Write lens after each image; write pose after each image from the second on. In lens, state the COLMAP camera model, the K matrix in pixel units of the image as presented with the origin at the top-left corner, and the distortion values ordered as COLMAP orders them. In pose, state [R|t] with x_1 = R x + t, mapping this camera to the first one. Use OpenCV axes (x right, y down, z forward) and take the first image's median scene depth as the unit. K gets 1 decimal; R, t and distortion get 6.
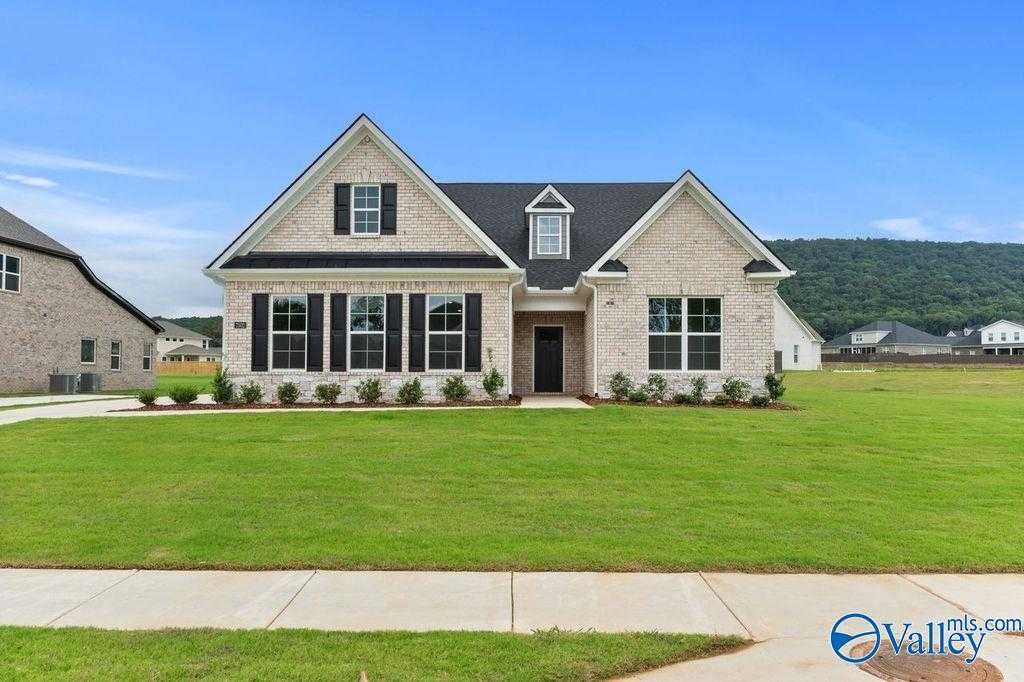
lens RADIAL K [[440.2, 0, 512.0], [0, 440.2, 341.0], [0, 0, 1]] dist [0.001647, 0.000017]
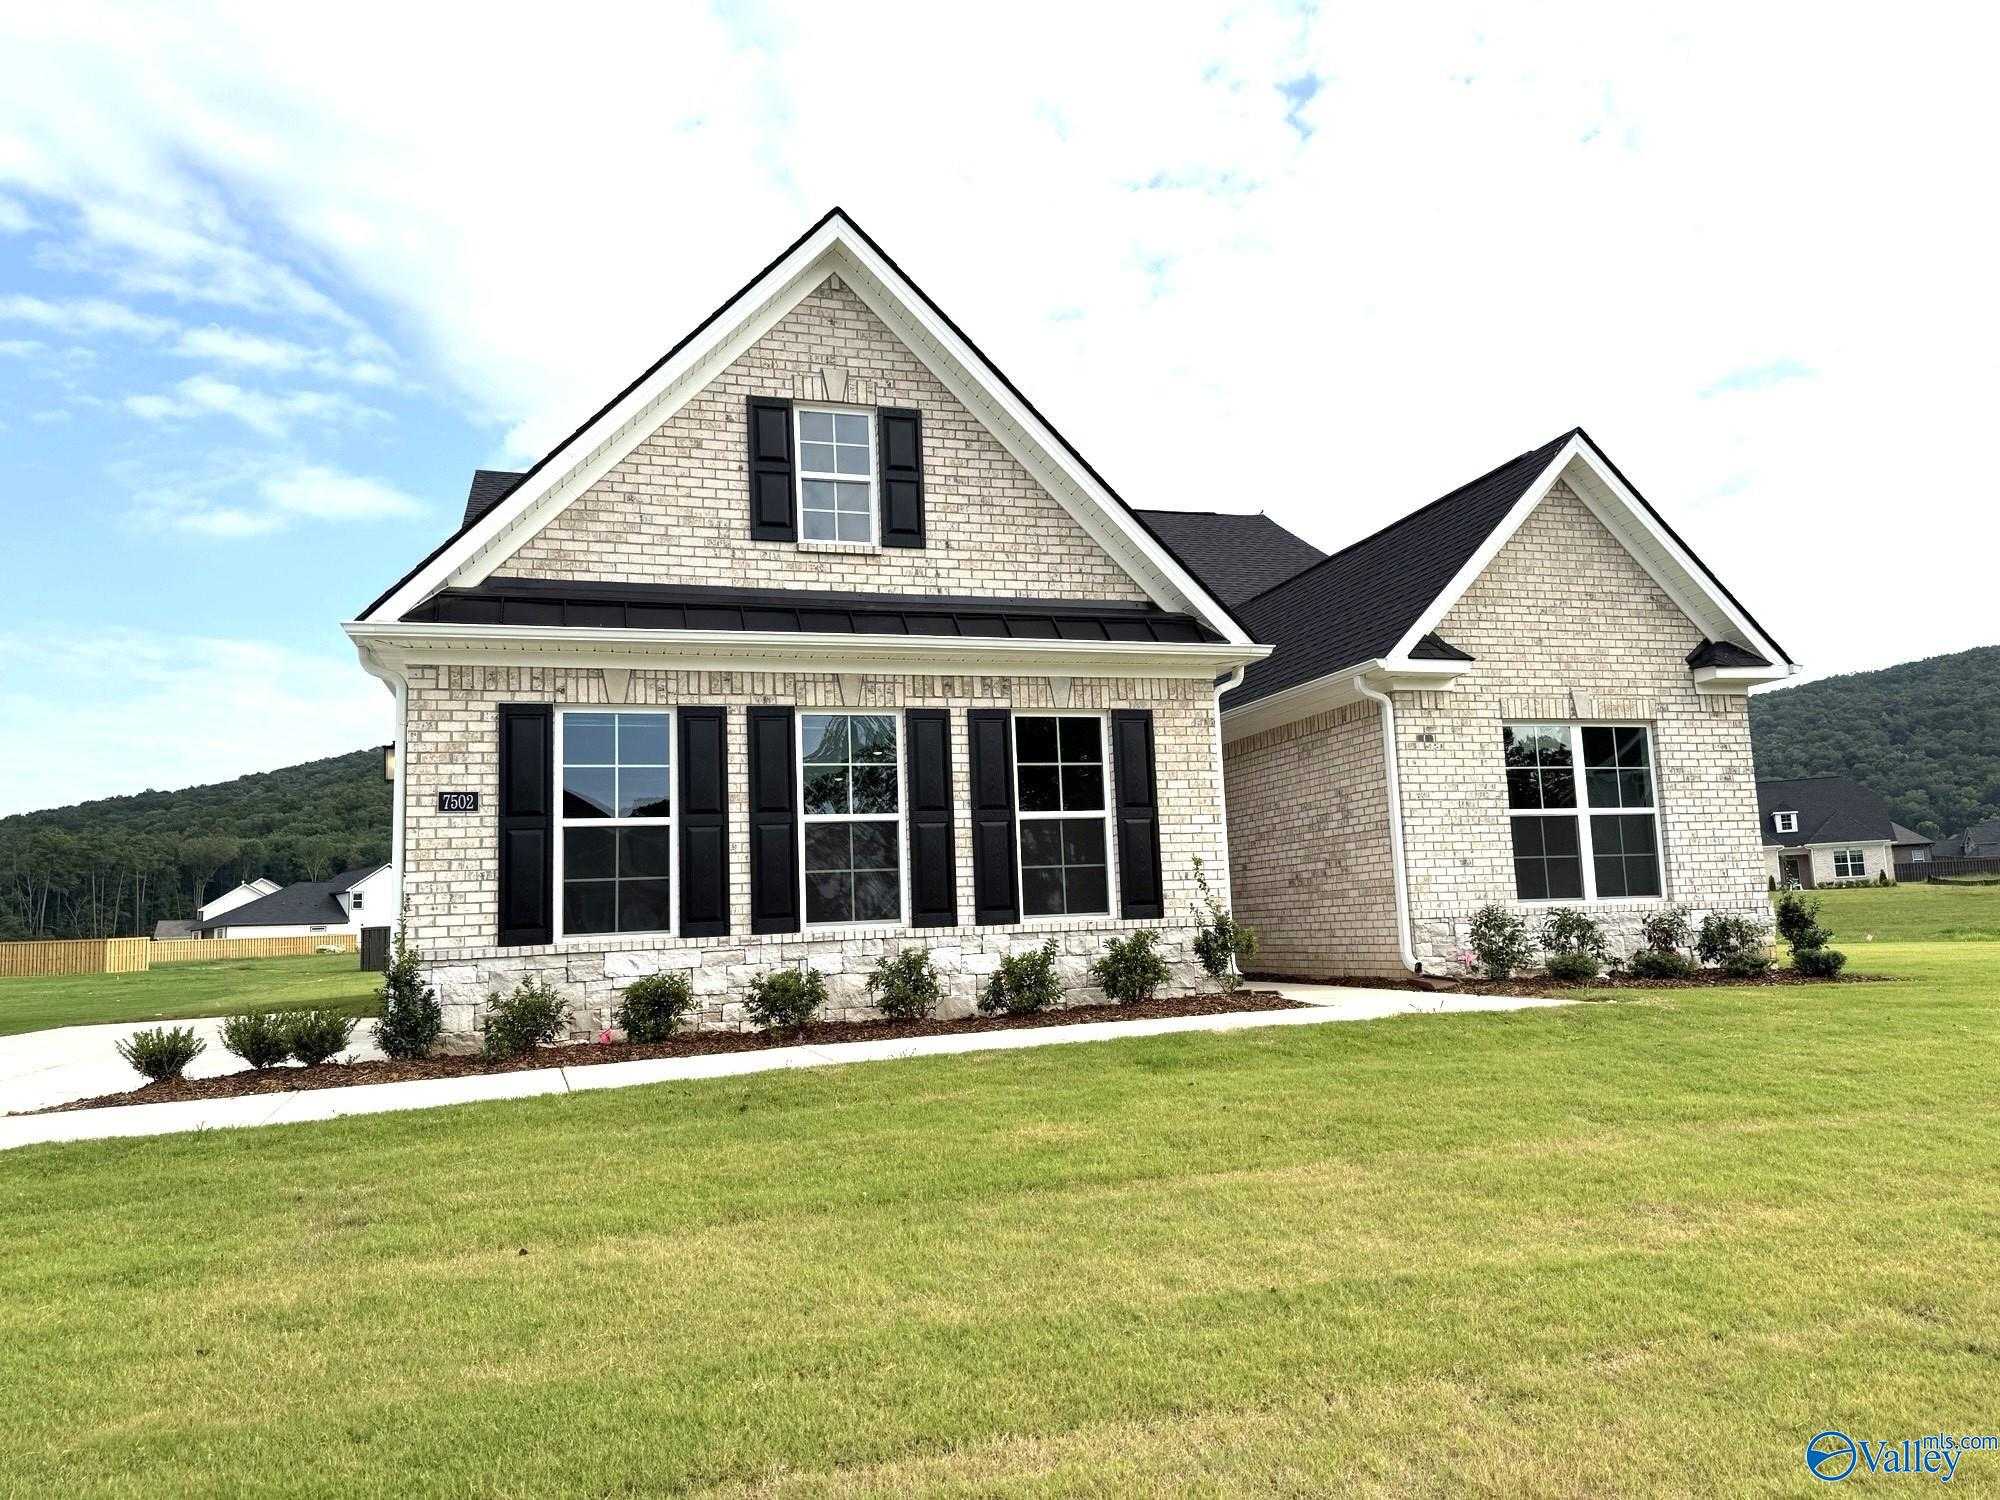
lens RADIAL K [[1249.8, 0, 998.5], [0, 1249.8, 733.1], [0, 0, 1]] dist [0.064291, -0.000321]
pose [[0.956909, 0.004990, 0.290345, -0.505688], [0.020280, 0.996263, -0.083963, -0.000444], [-0.289679, 0.086233, 0.953231, 0.004922]]
